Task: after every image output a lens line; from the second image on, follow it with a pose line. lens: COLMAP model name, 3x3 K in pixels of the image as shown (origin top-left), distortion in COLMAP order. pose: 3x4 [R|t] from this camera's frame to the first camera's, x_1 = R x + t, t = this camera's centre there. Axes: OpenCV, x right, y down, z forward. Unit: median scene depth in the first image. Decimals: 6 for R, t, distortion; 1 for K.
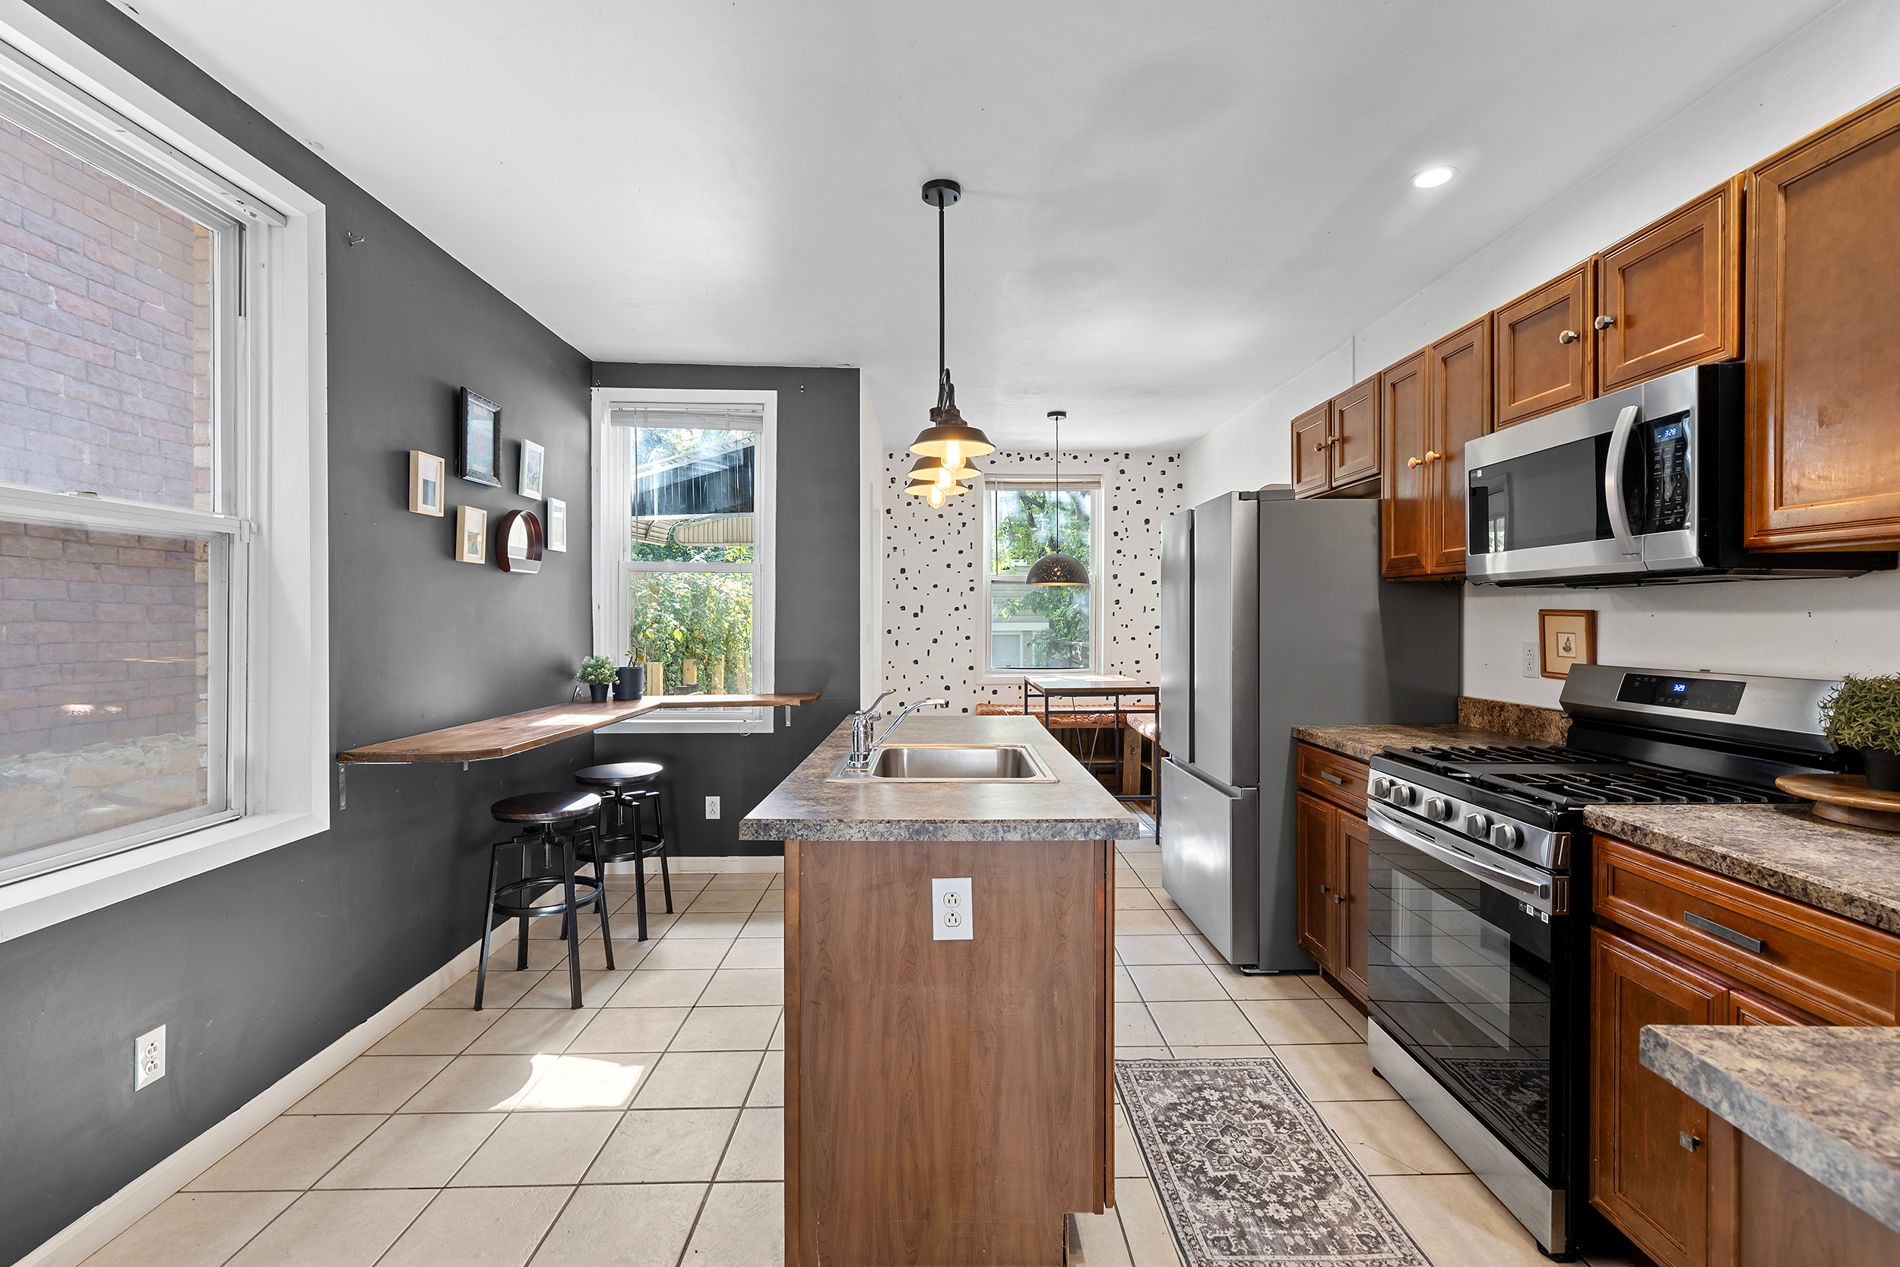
lens RADIAL K [[850.2, 0, 959.4], [0, 850.2, 636.3], [0, 0, 1]] dist [0.001044, -0.000307]
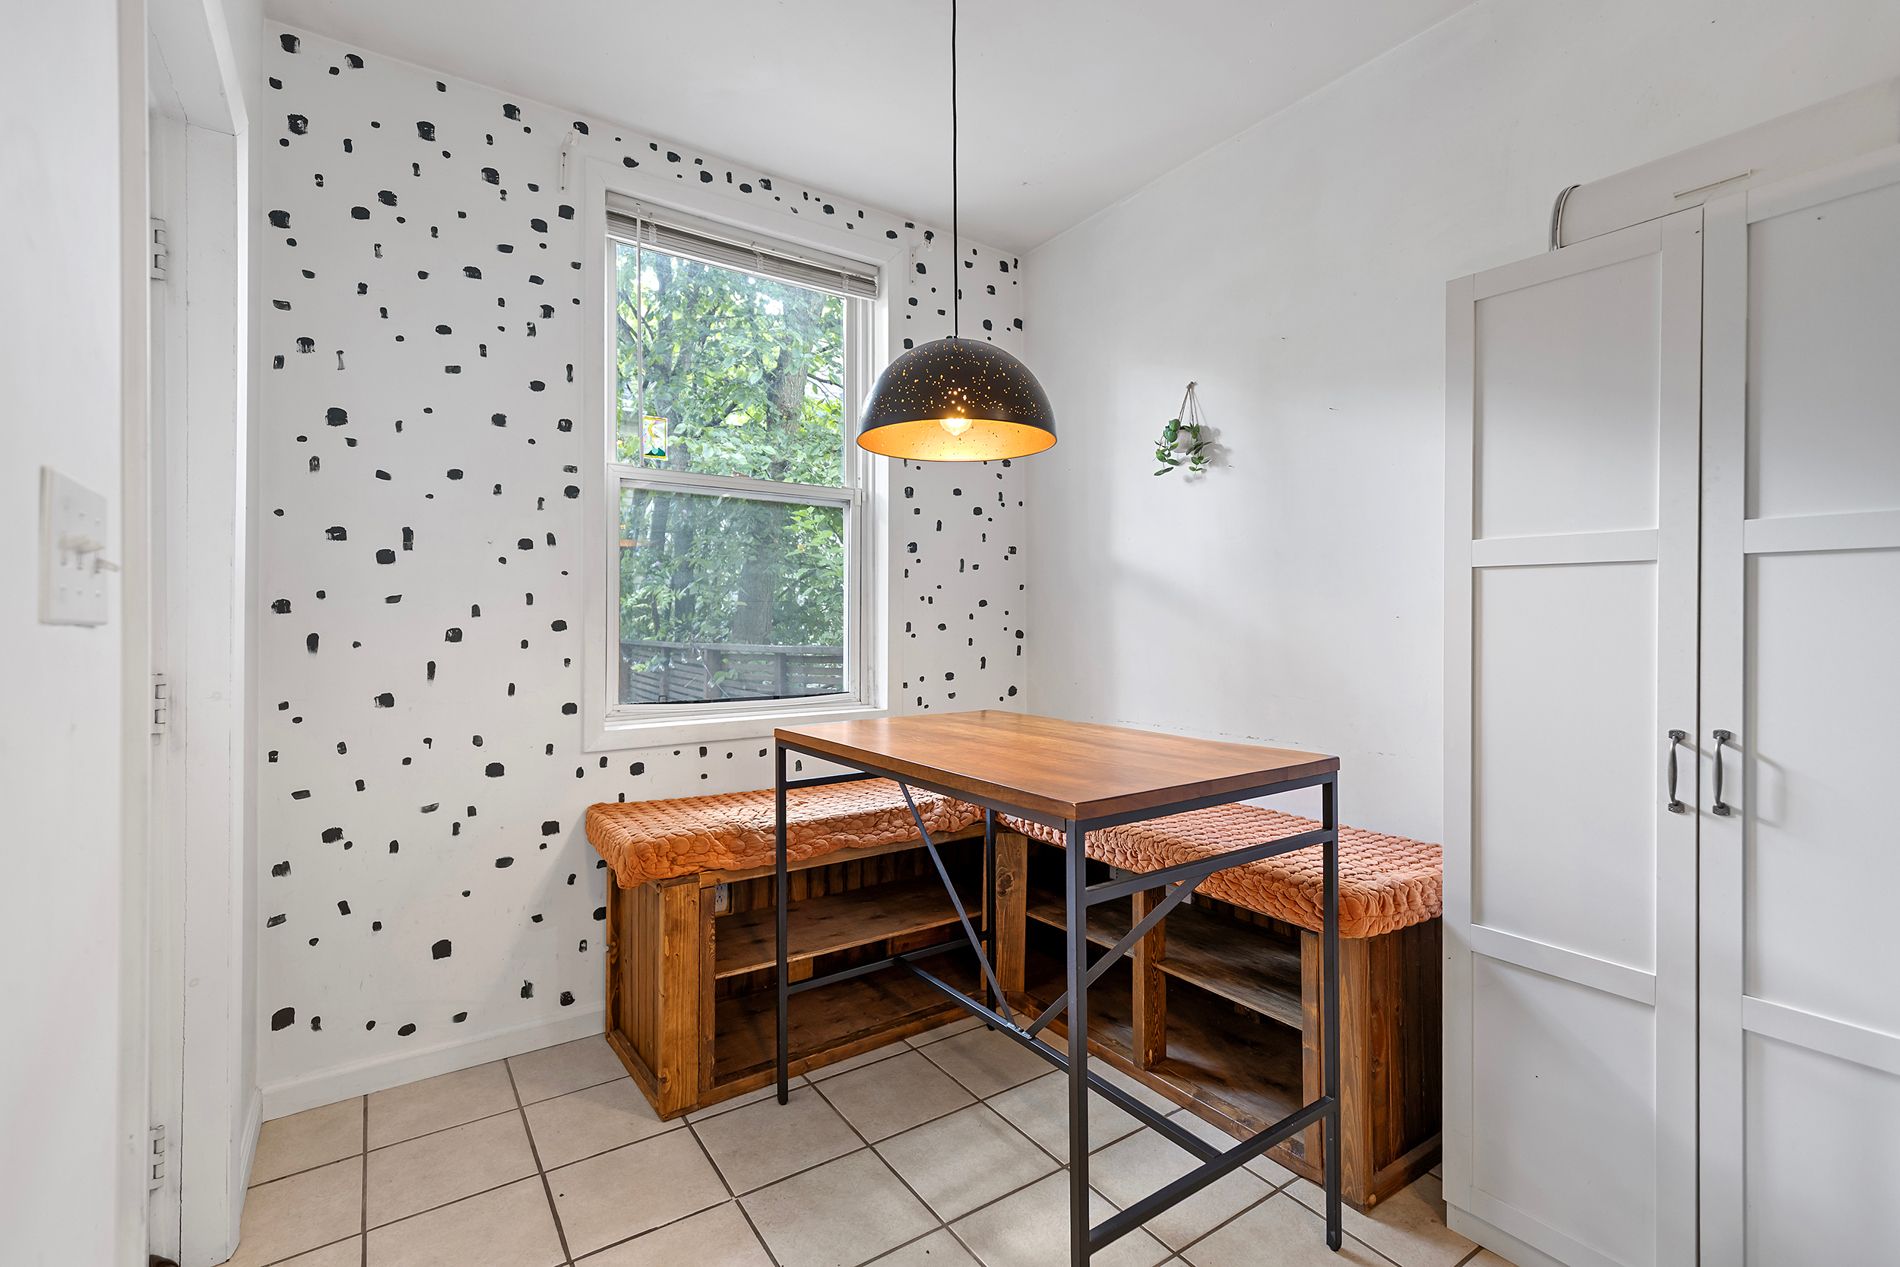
lens RADIAL K [[845.7, 0, 958.3], [0, 845.7, 624.6], [0, 0, 1]] dist [0.003554, -0.000168]
pose [[0.835833, -0.001718, 0.548981, -0.119757], [0.012891, 0.999781, -0.016498, 0.024442], [-0.548832, 0.020867, 0.835672, 1.571723]]
